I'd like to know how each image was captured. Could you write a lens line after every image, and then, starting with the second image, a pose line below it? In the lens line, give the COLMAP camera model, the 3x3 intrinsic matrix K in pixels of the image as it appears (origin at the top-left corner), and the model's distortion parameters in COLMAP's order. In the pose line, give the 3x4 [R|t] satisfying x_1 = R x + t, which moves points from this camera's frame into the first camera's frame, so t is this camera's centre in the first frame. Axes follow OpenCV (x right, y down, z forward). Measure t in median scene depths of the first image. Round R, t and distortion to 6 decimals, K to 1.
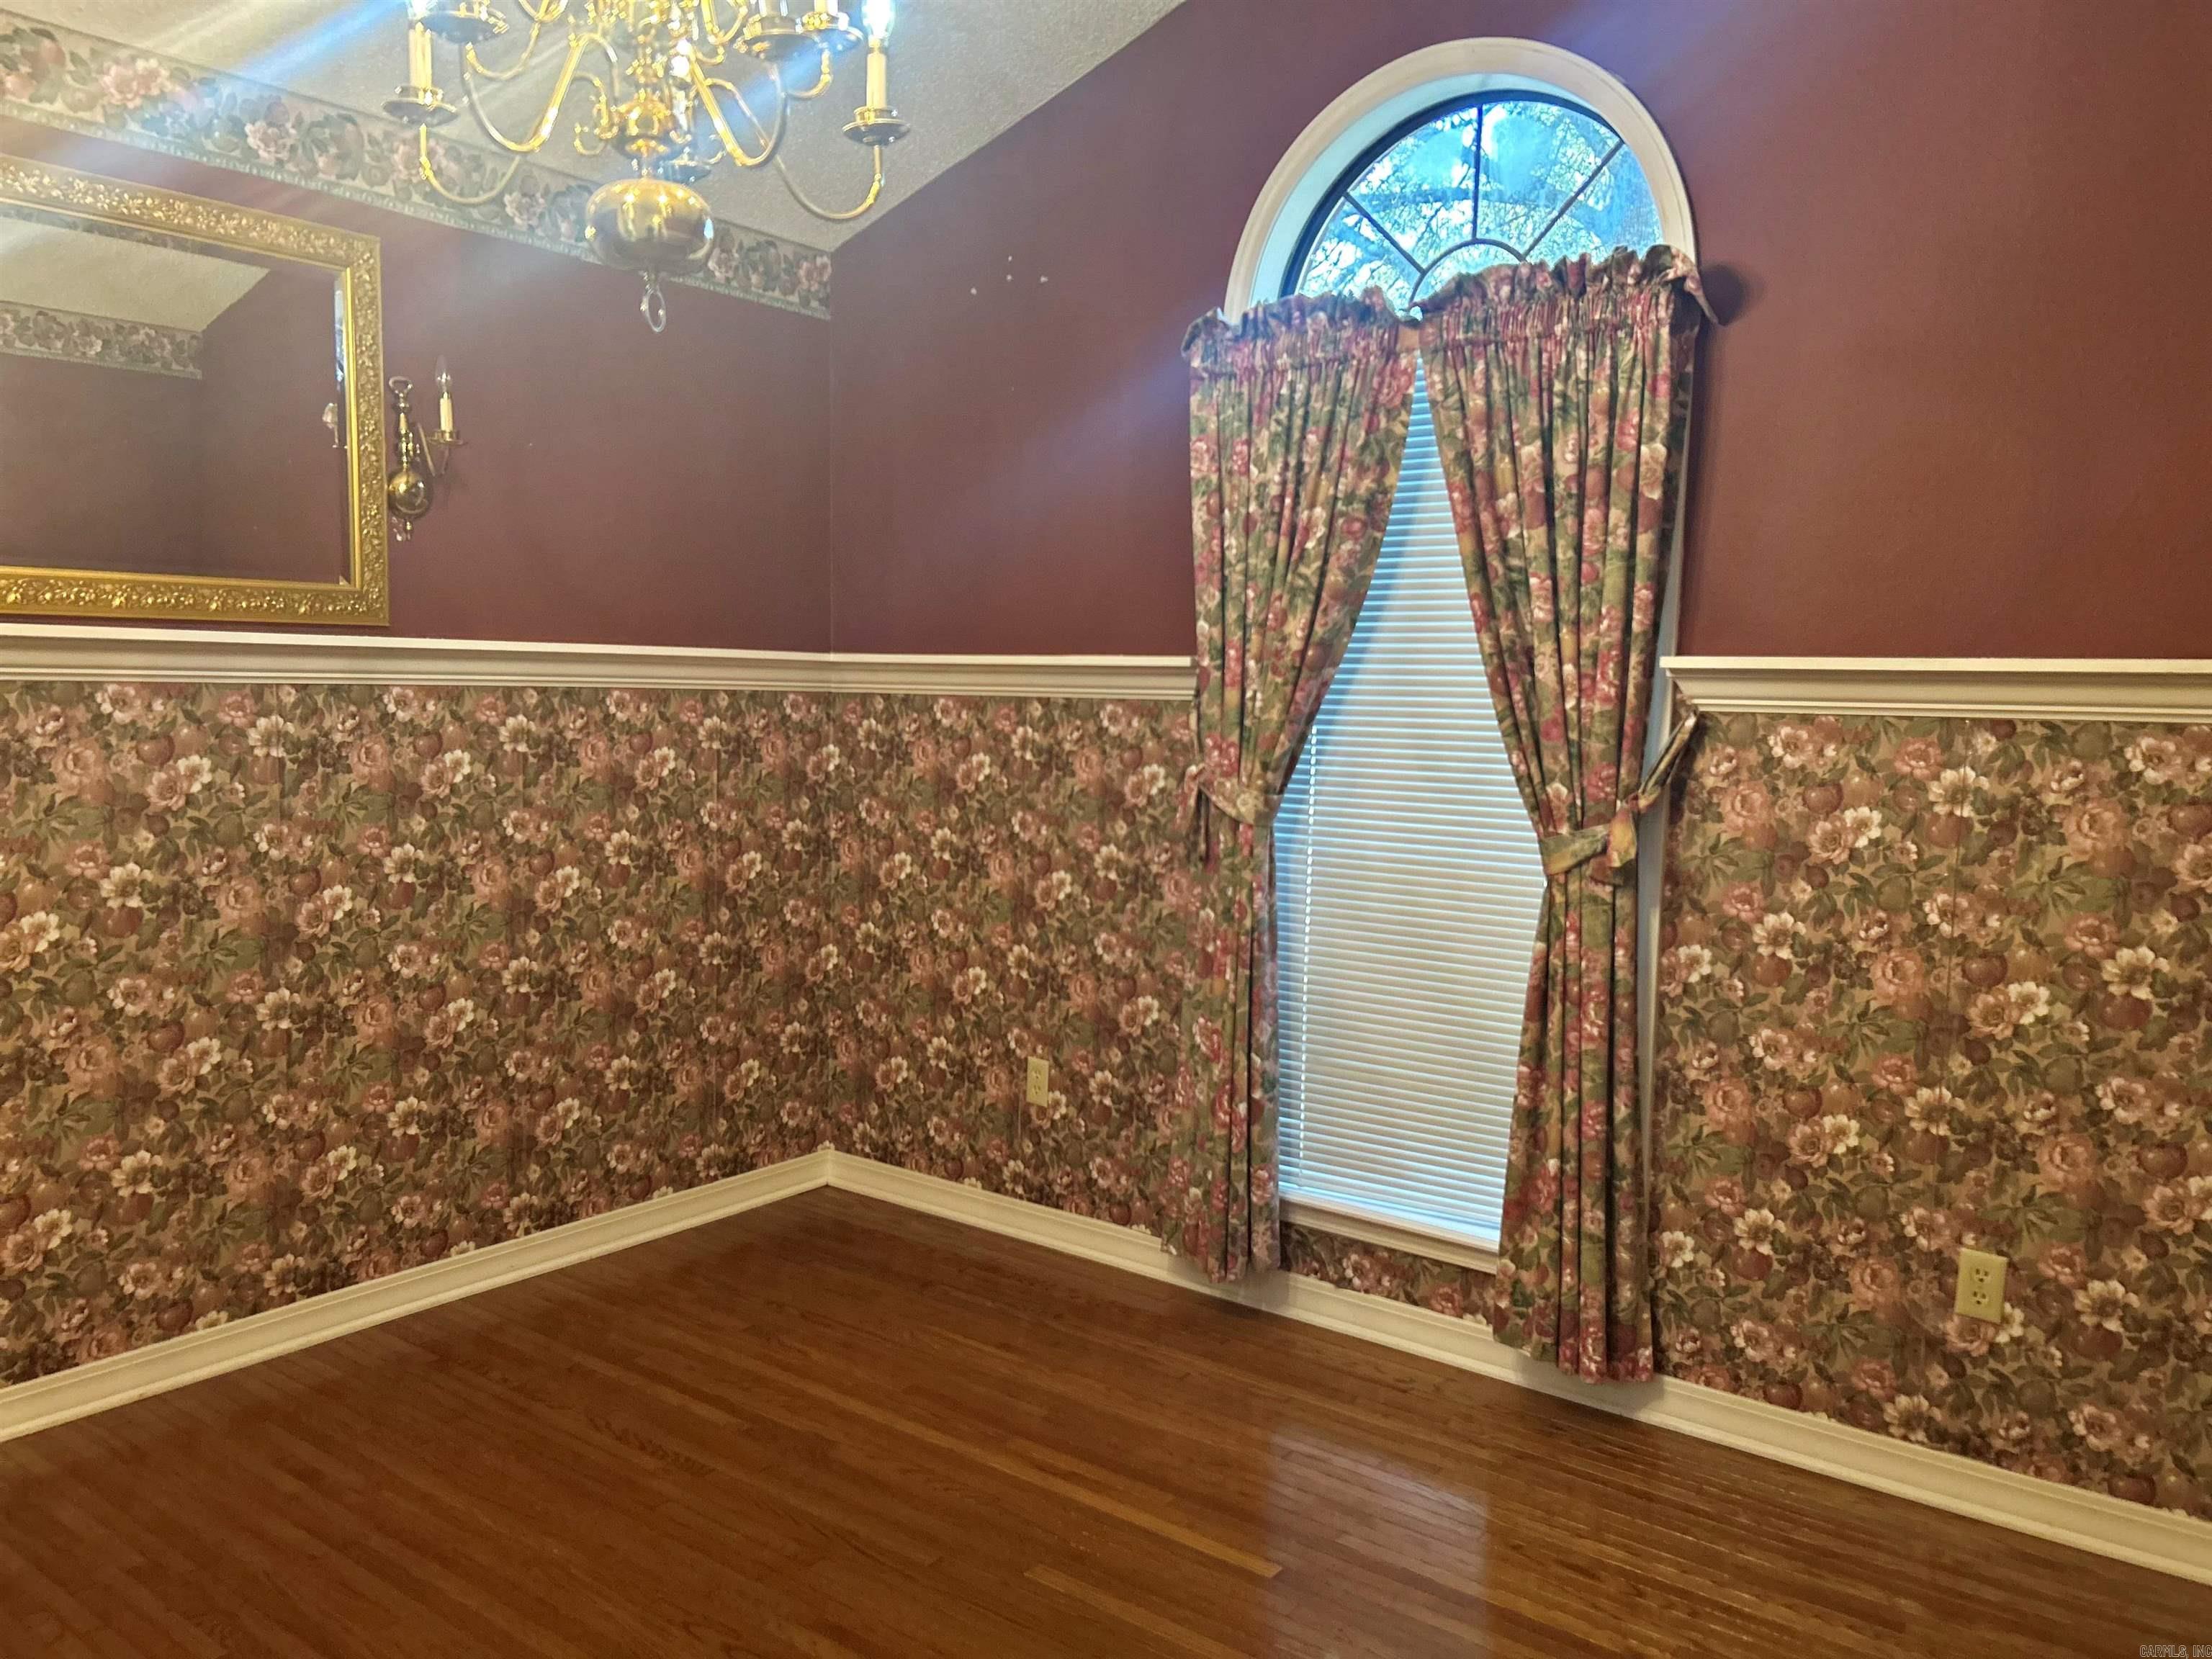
lens RADIAL K [[1652.0, 0, 1106.0], [0, 1652.0, 829.5], [0, 0, 1]] dist [0.045699, -0.043787]
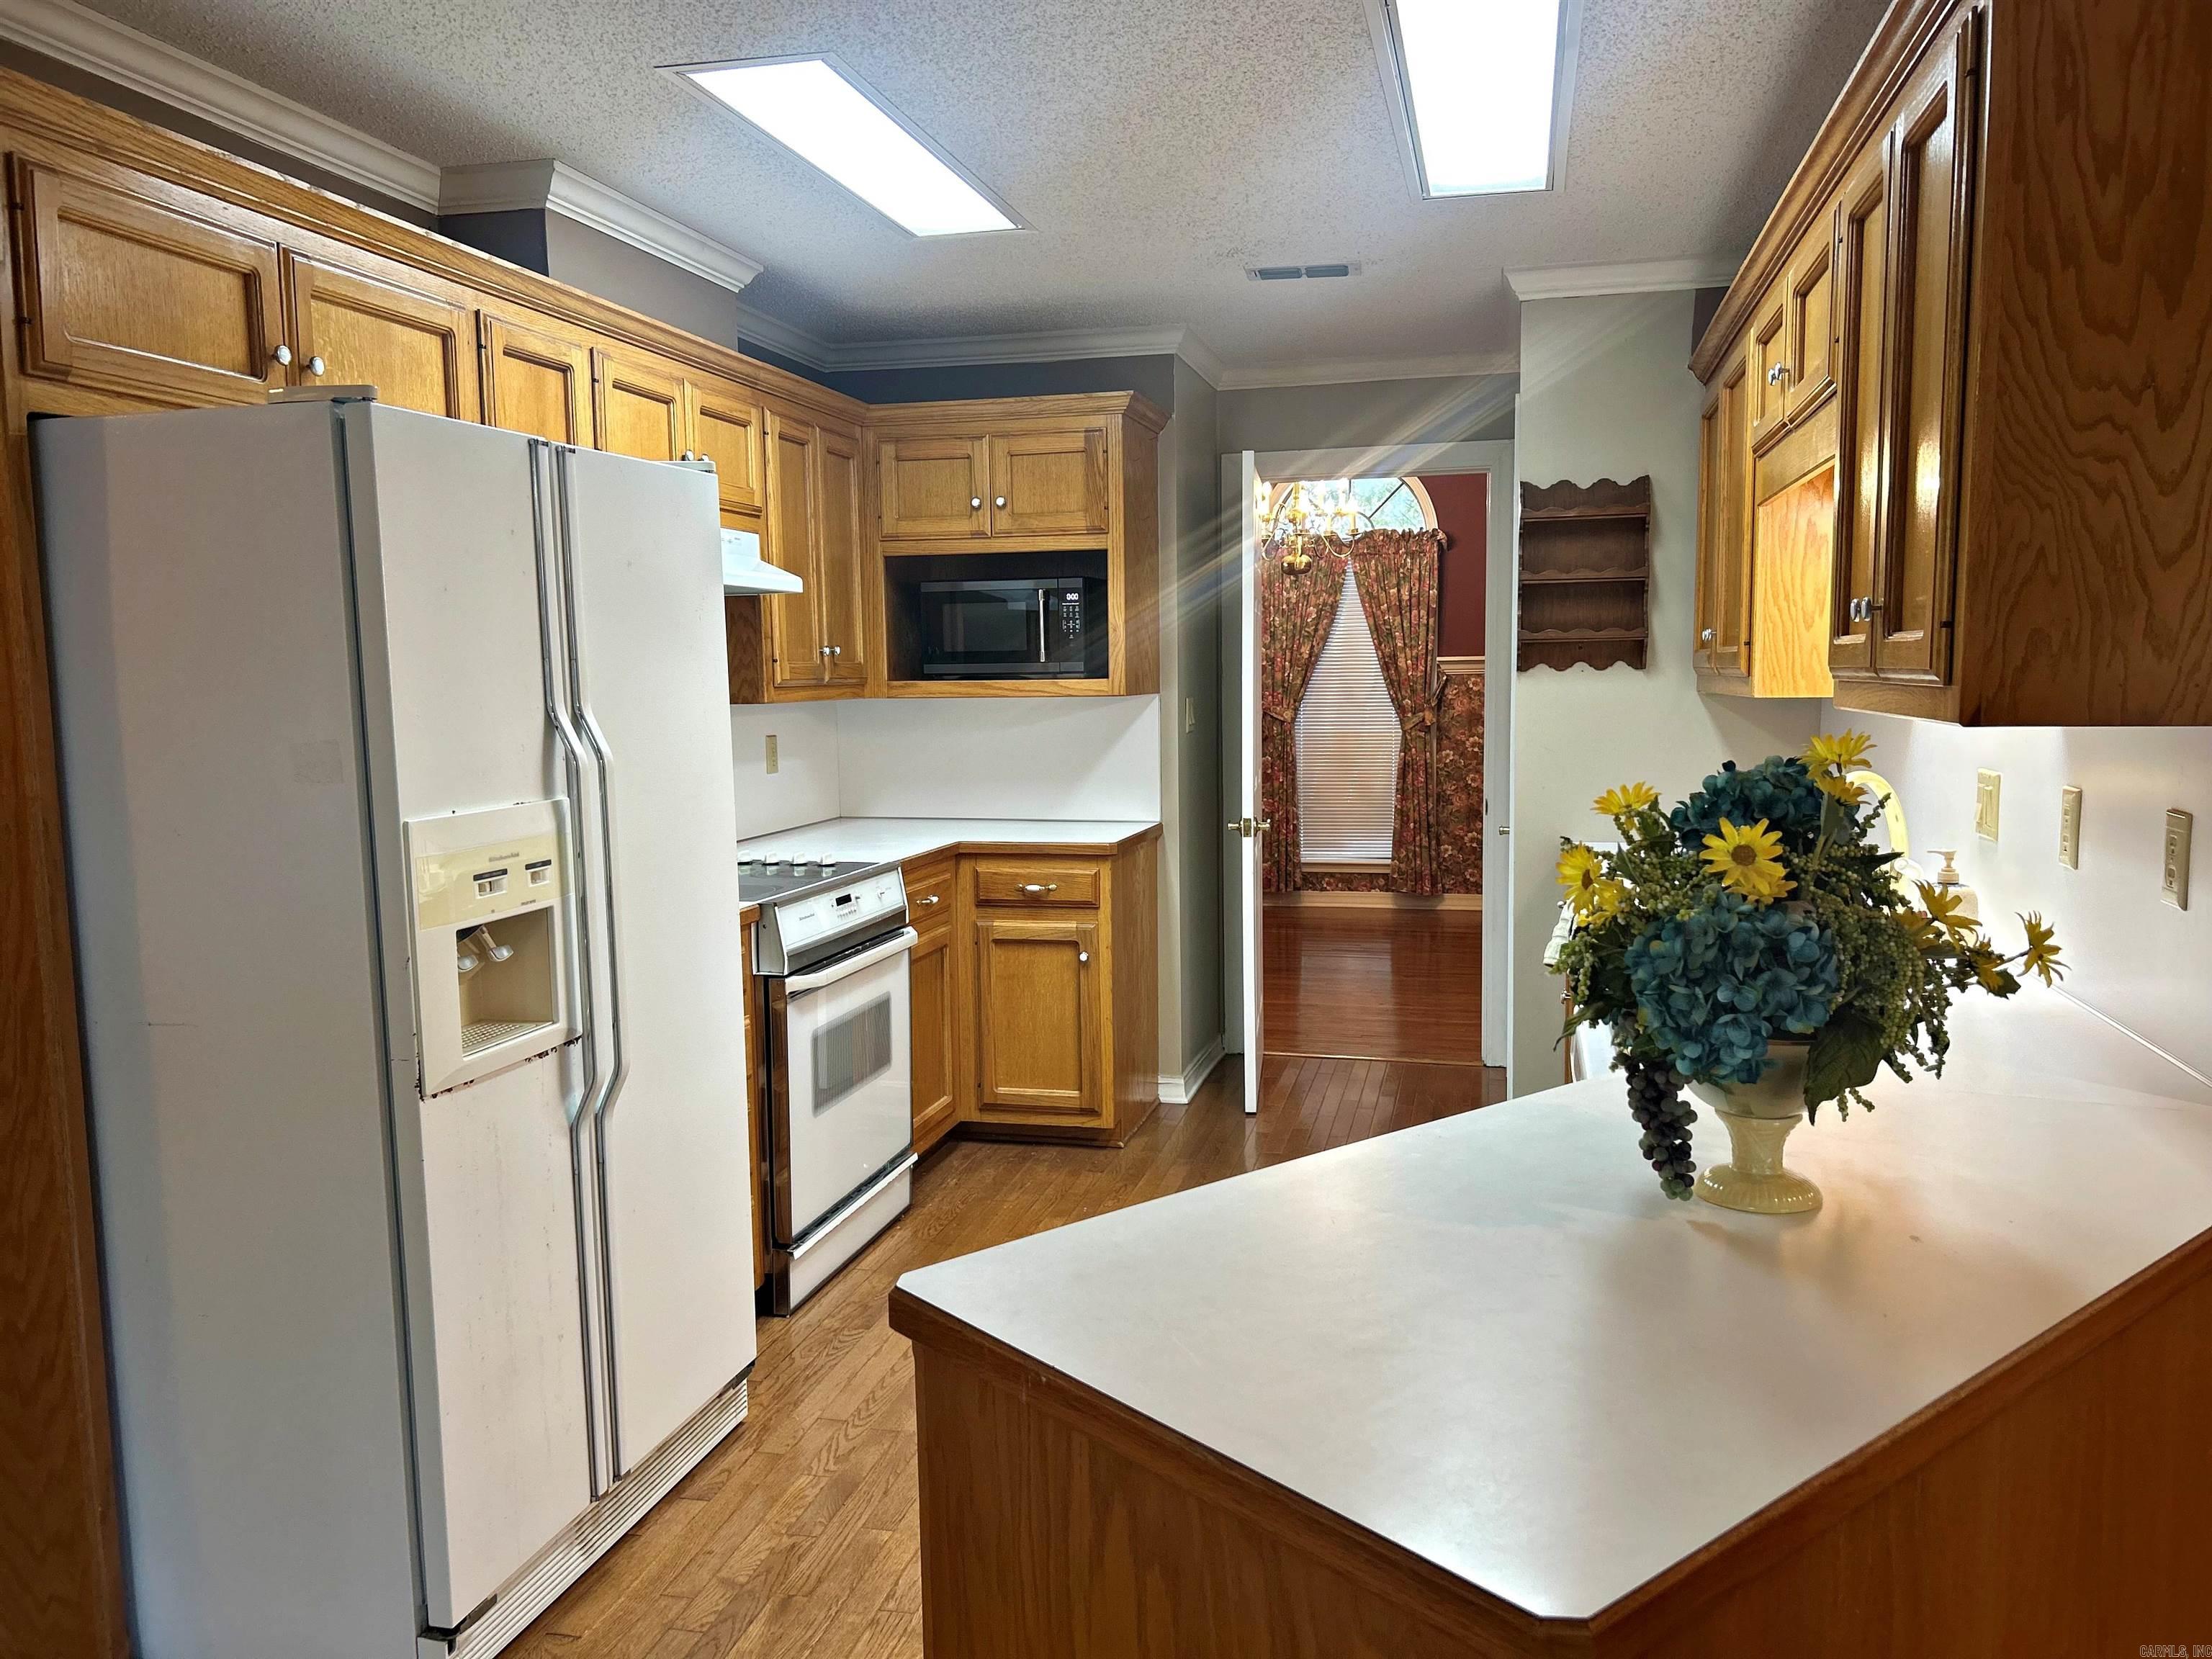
lens RADIAL K [[1652.0, 0, 1106.0], [0, 1652.0, 829.5], [0, 0, 1]] dist [0.045699, -0.043787]
pose [[0.913956, -0.070455, 0.399650, -1.458945], [0.068103, 0.997476, 0.020102, 0.111049], [-0.400057, 0.008846, 0.916447, -1.557535]]
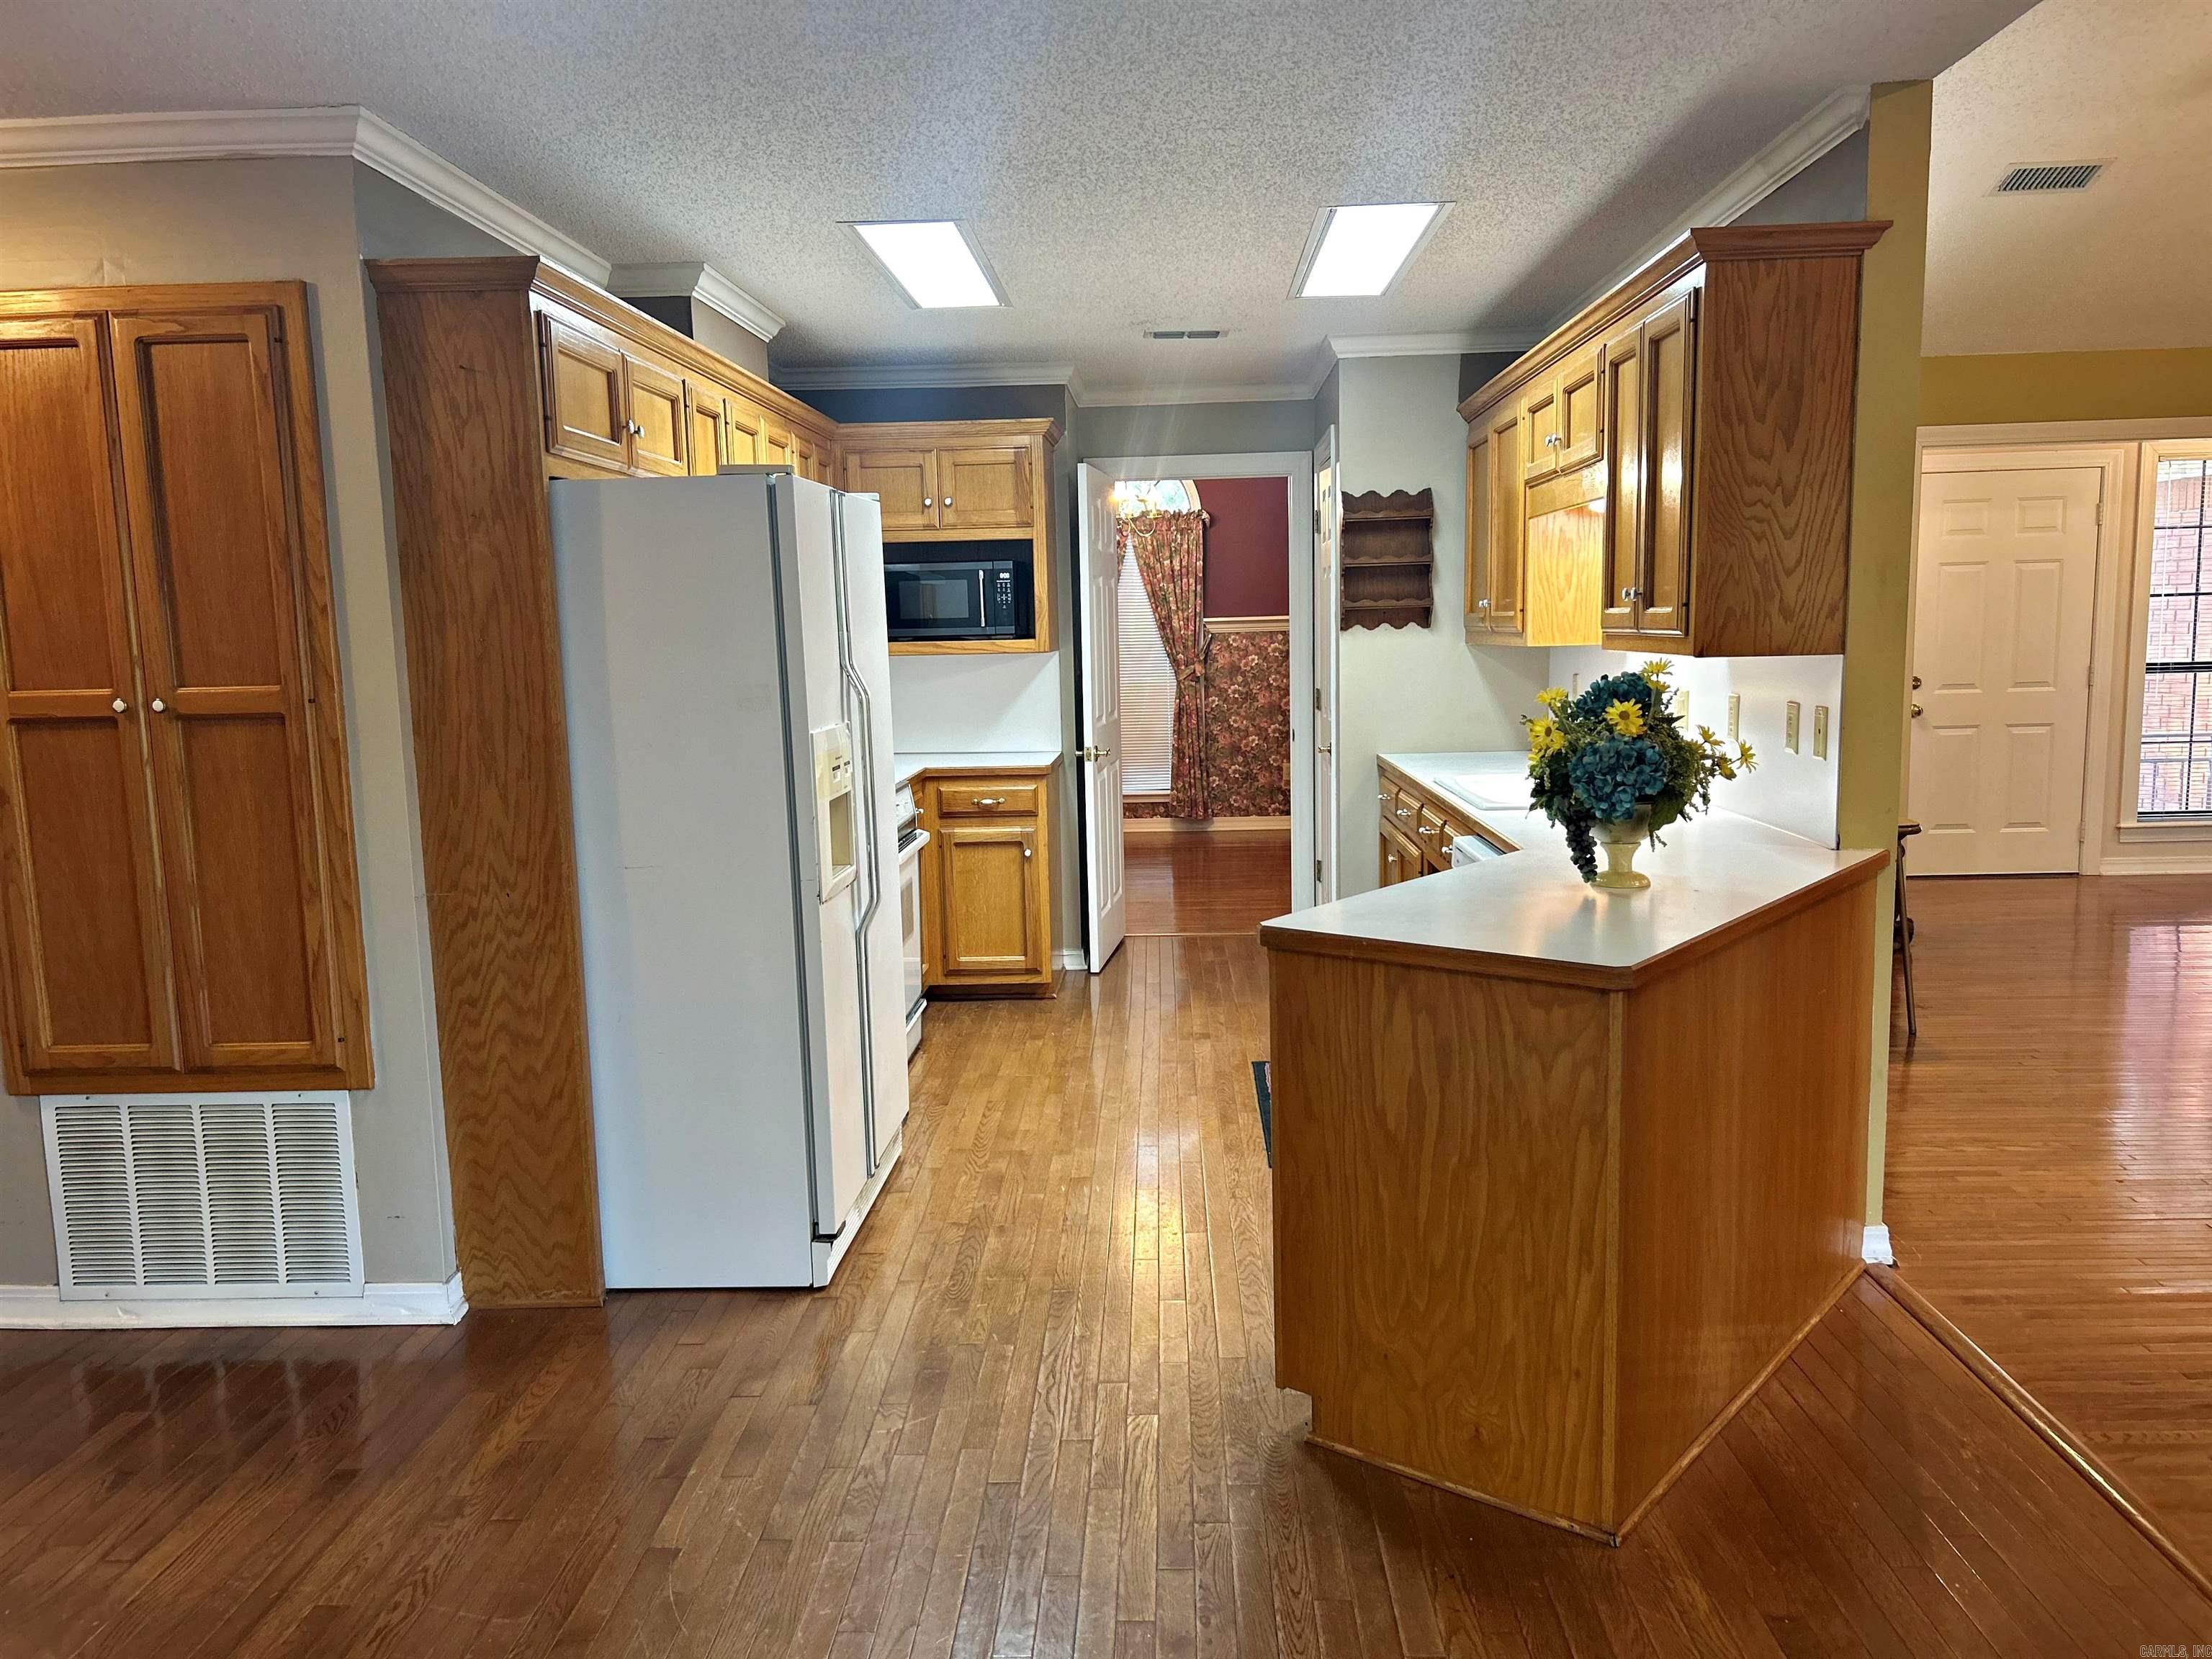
lens RADIAL K [[1652.0, 0, 1106.0], [0, 1652.0, 829.5], [0, 0, 1]] dist [0.045699, -0.043787]
pose [[0.814597, -0.110162, 0.569469, -1.937013], [0.092251, 0.993908, 0.060308, 0.118315], [-0.572644, 0.003407, 0.819797, -1.842664]]
